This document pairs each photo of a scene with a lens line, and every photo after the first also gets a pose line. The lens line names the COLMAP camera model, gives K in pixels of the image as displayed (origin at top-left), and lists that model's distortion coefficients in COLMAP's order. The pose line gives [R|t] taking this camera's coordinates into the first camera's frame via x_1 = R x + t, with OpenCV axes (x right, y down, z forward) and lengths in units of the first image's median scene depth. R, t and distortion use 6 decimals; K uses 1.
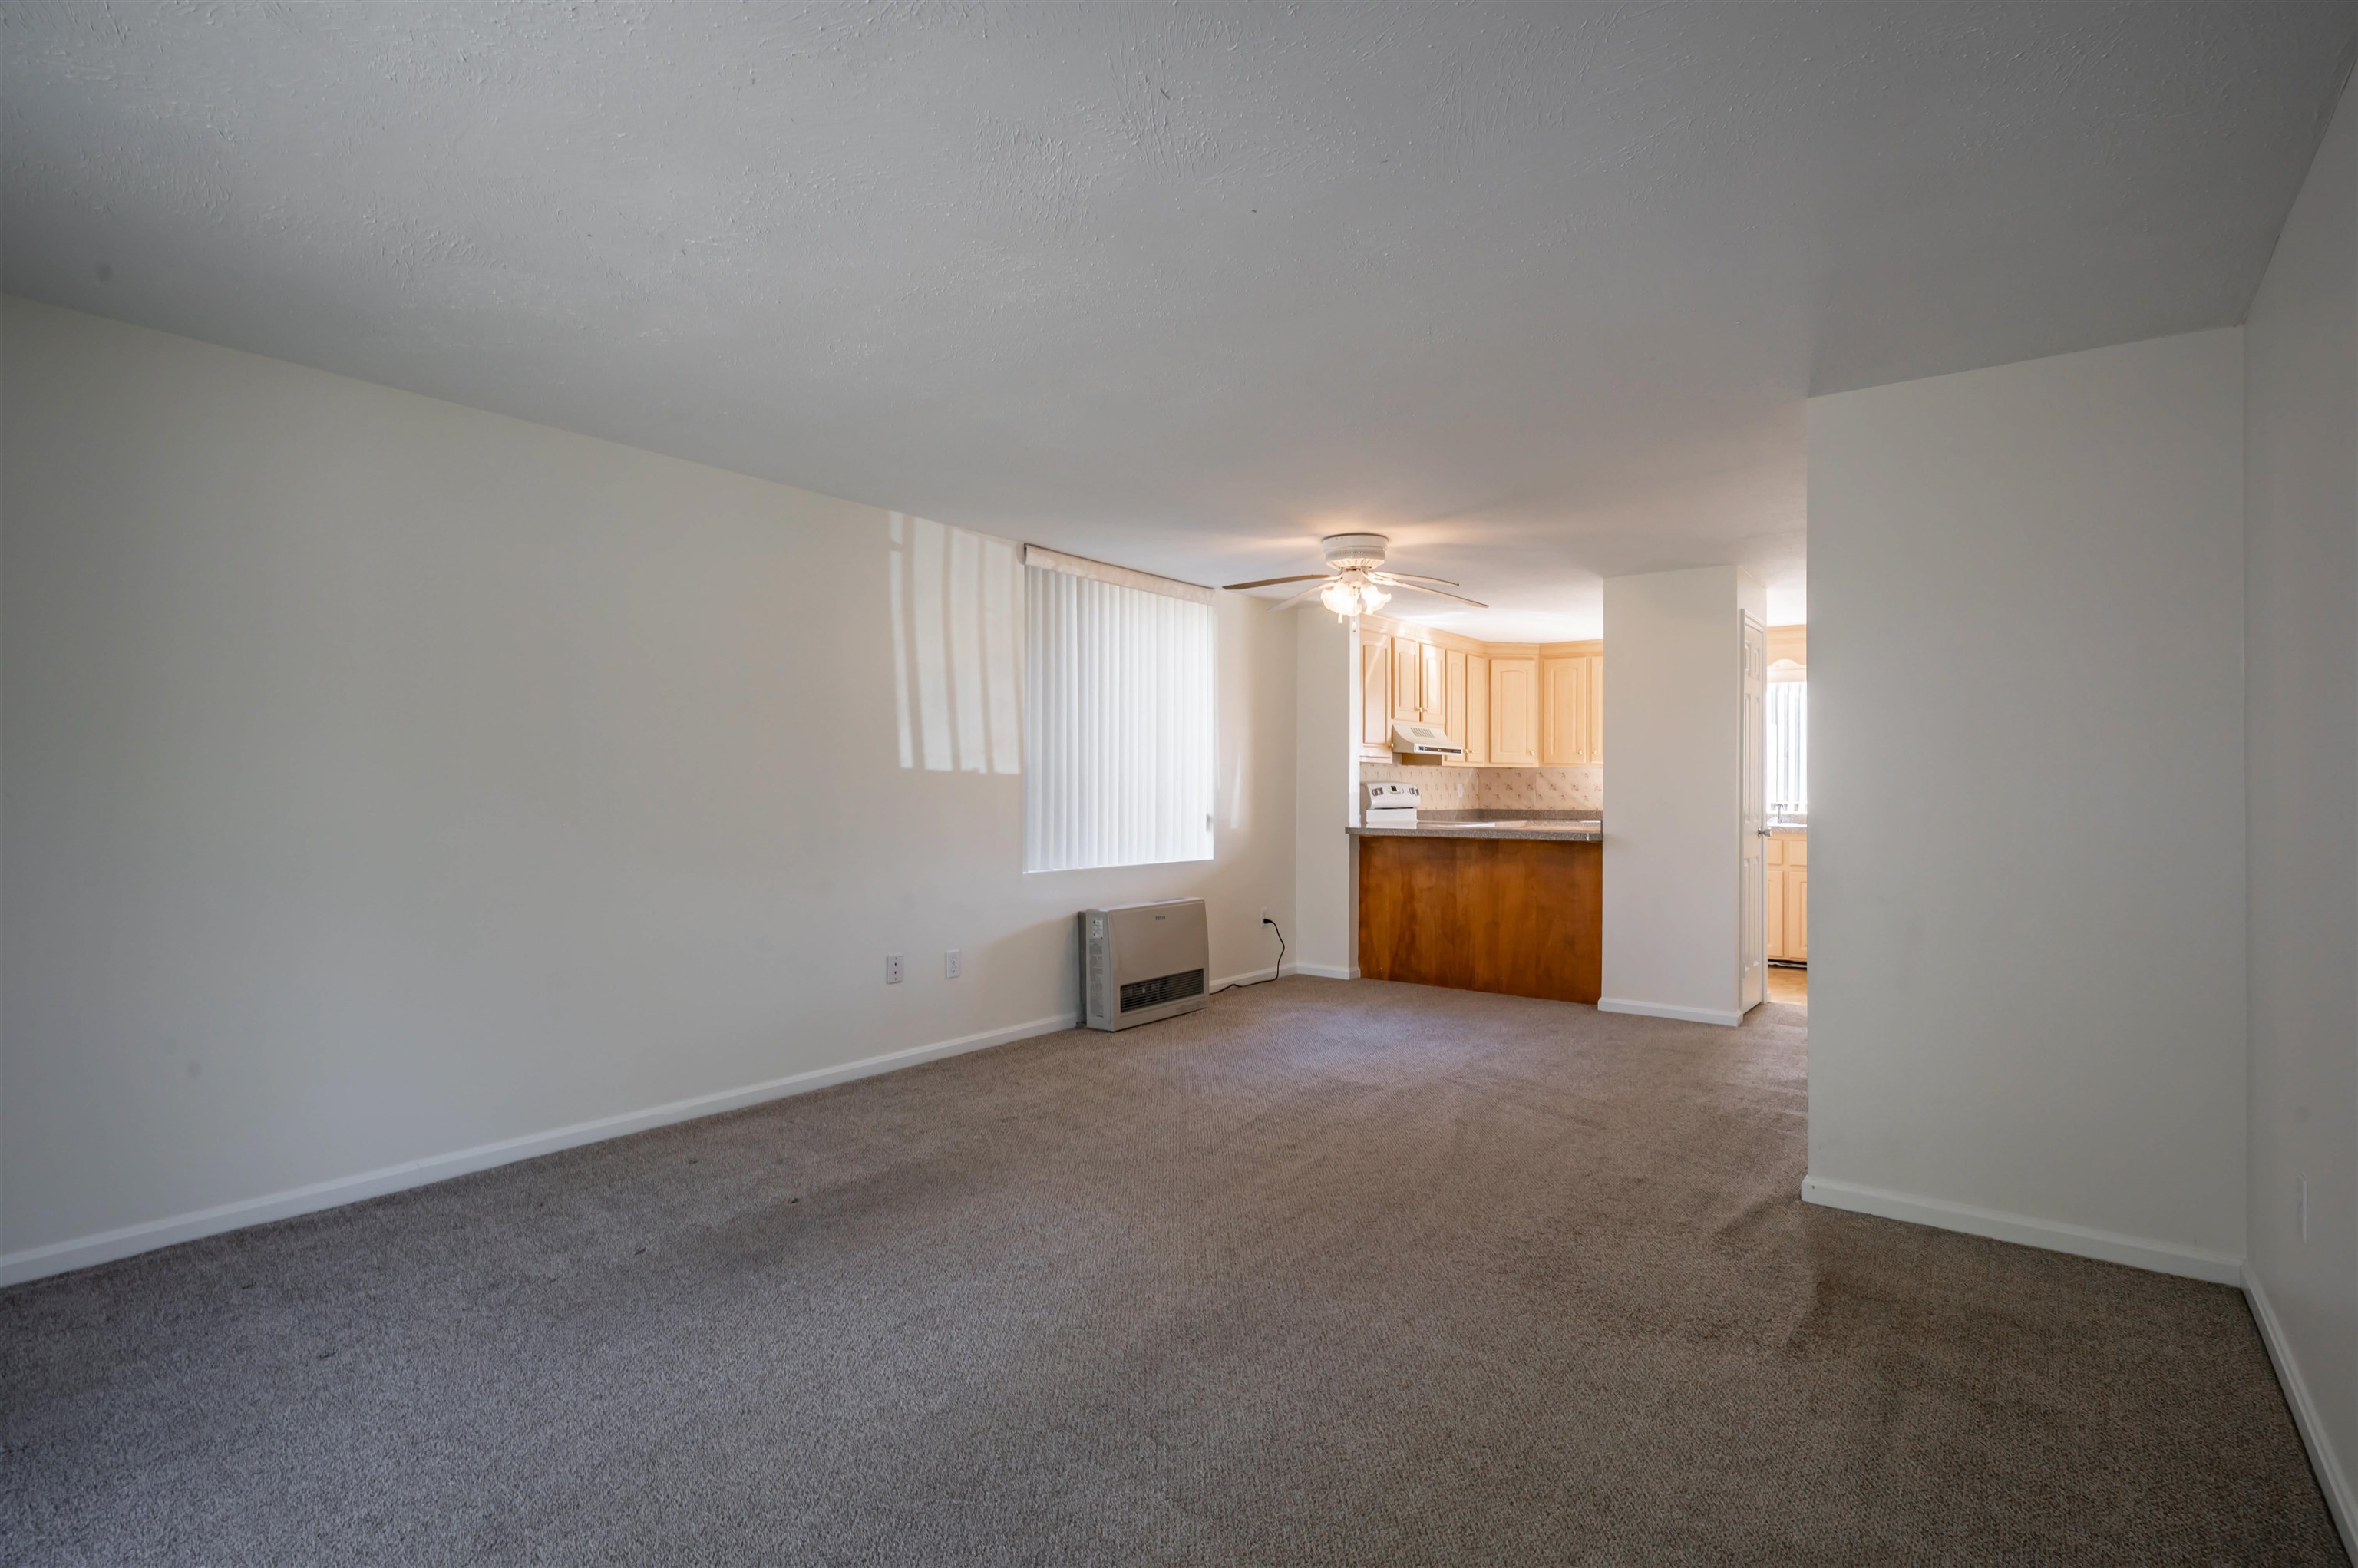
lens RADIAL K [[1171.9, 0, 1201.4], [0, 1171.9, 775.0], [0, 0, 1]] dist [0.014939, -0.001285]
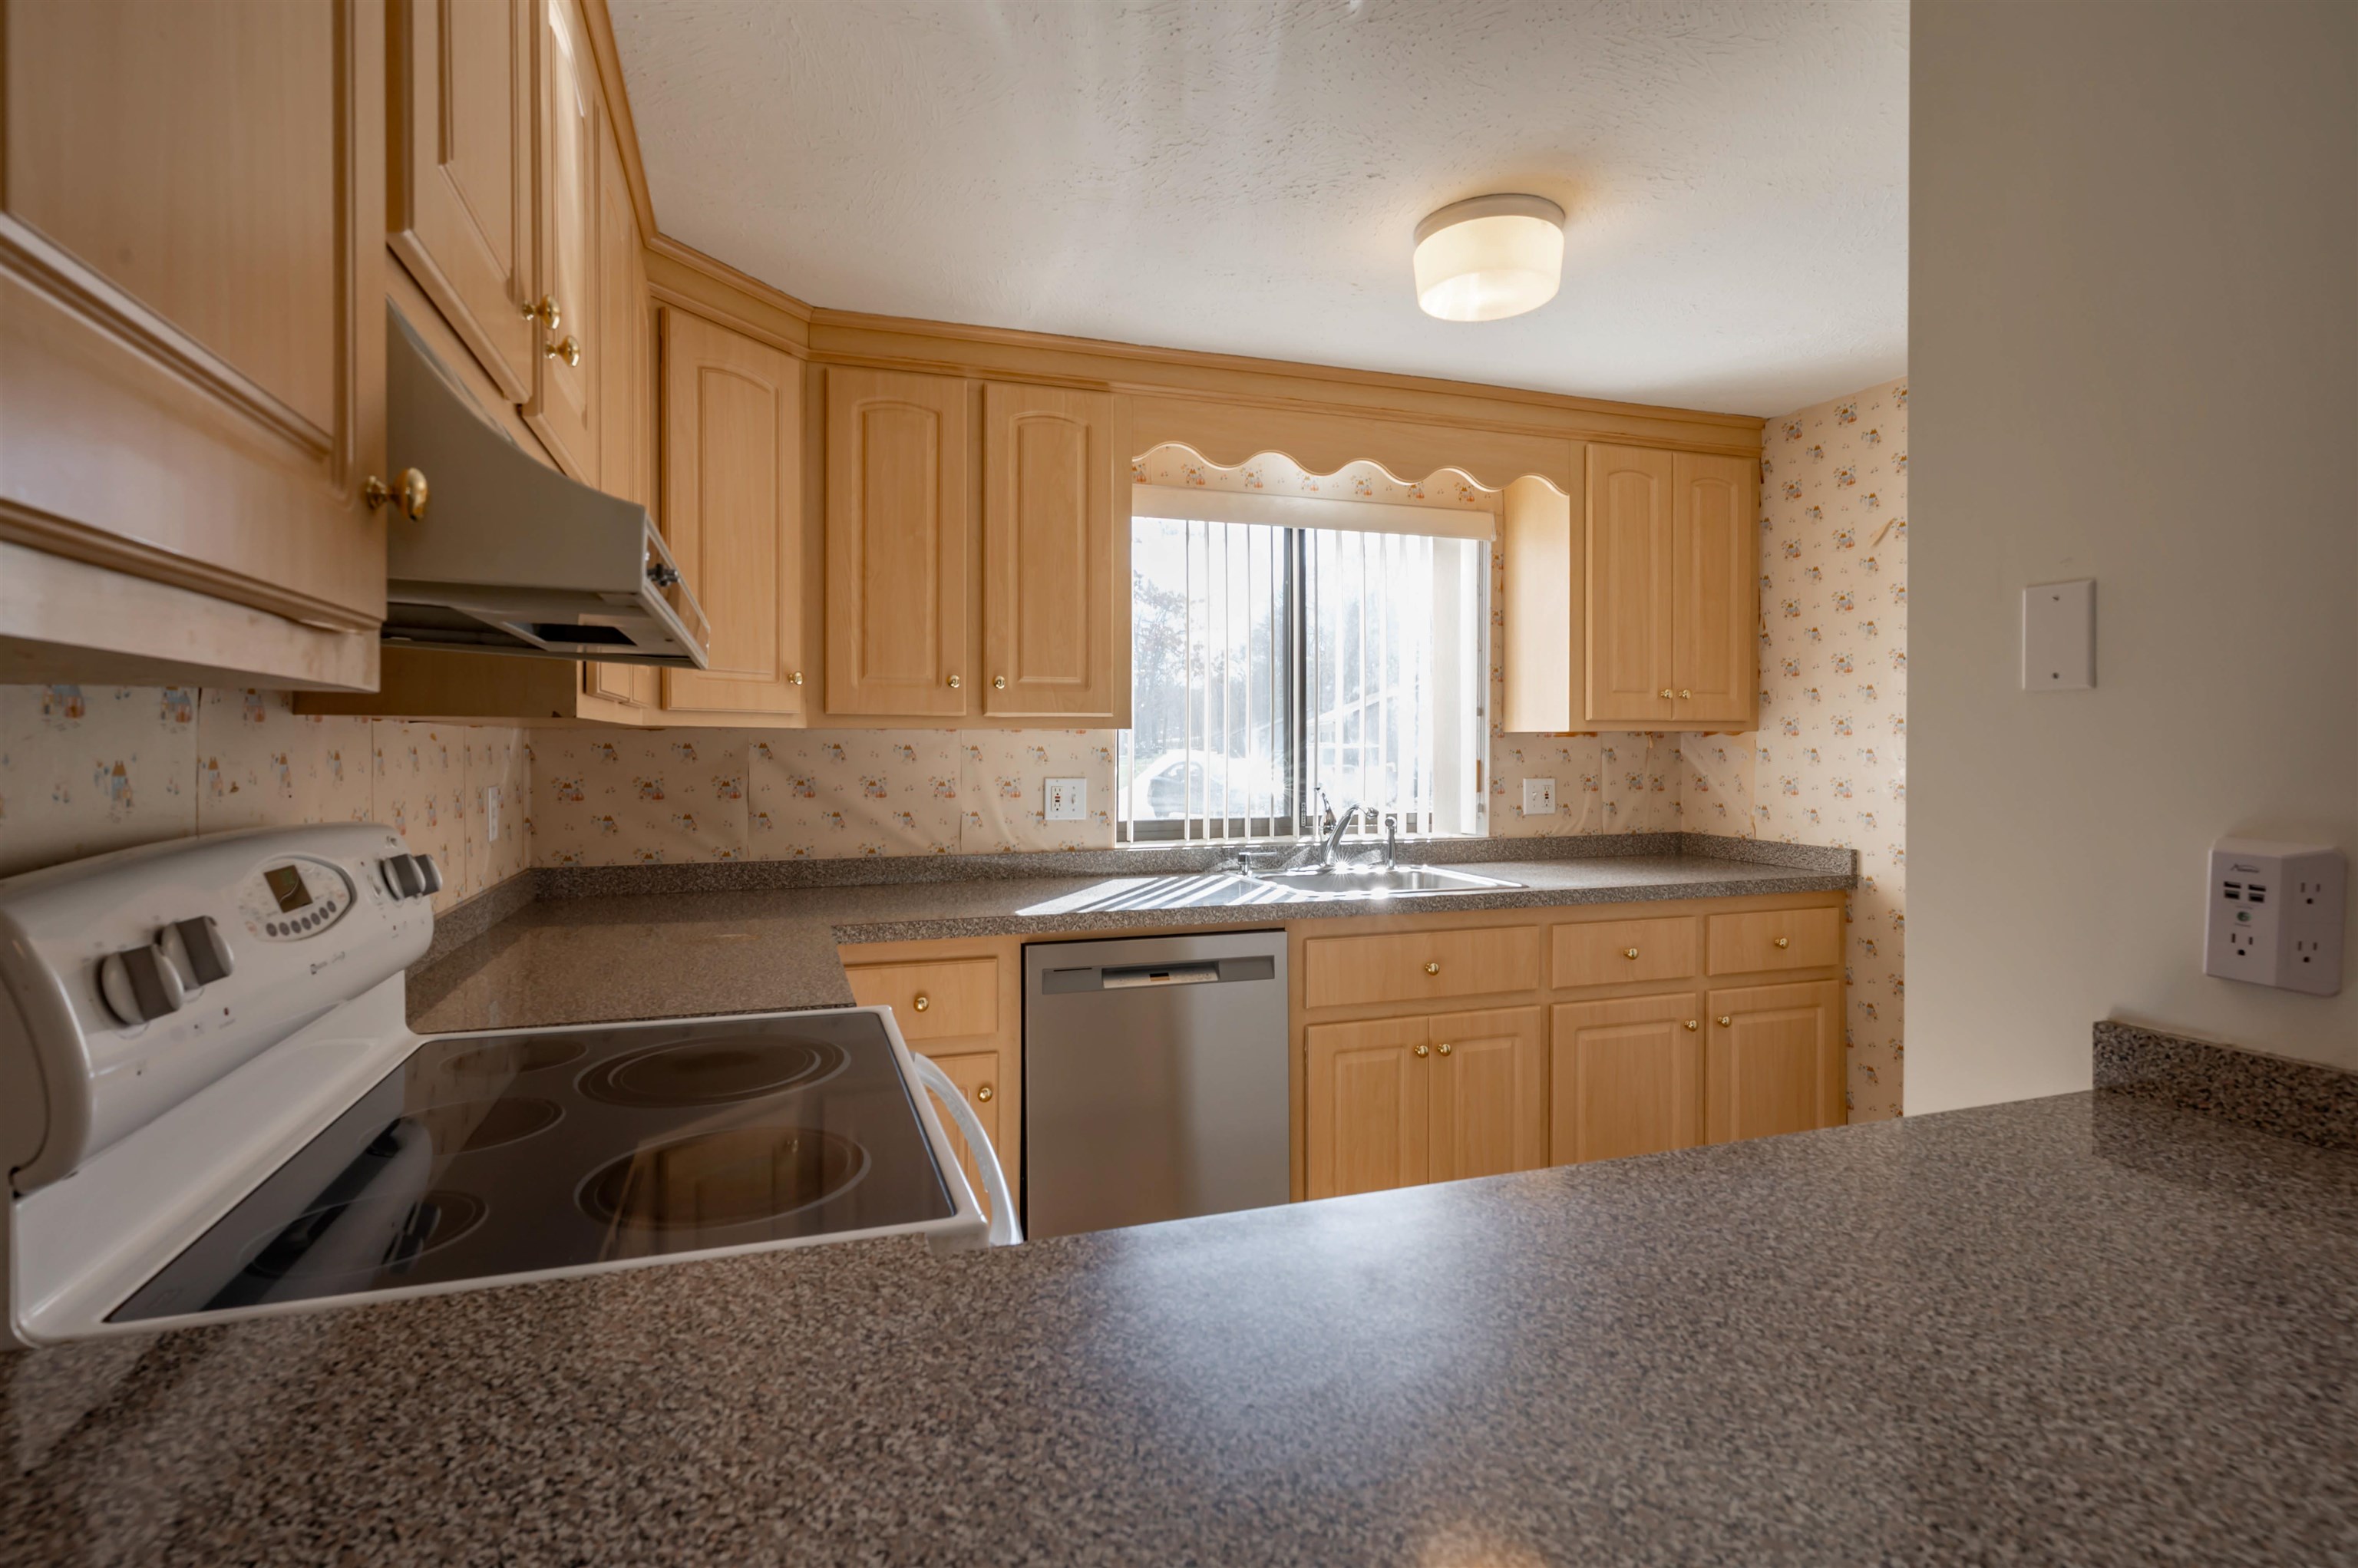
lens RADIAL K [[1171.9, 0, 1203.8], [0, 1171.9, 740.1], [0, 0, 1]] dist [0.014939, -0.001285]
pose [[0.567837, -0.004244, 0.823130, 0.130021], [-0.006565, 0.999932, 0.009685, -0.009006], [-0.823115, -0.010903, 0.567771, 0.968319]]
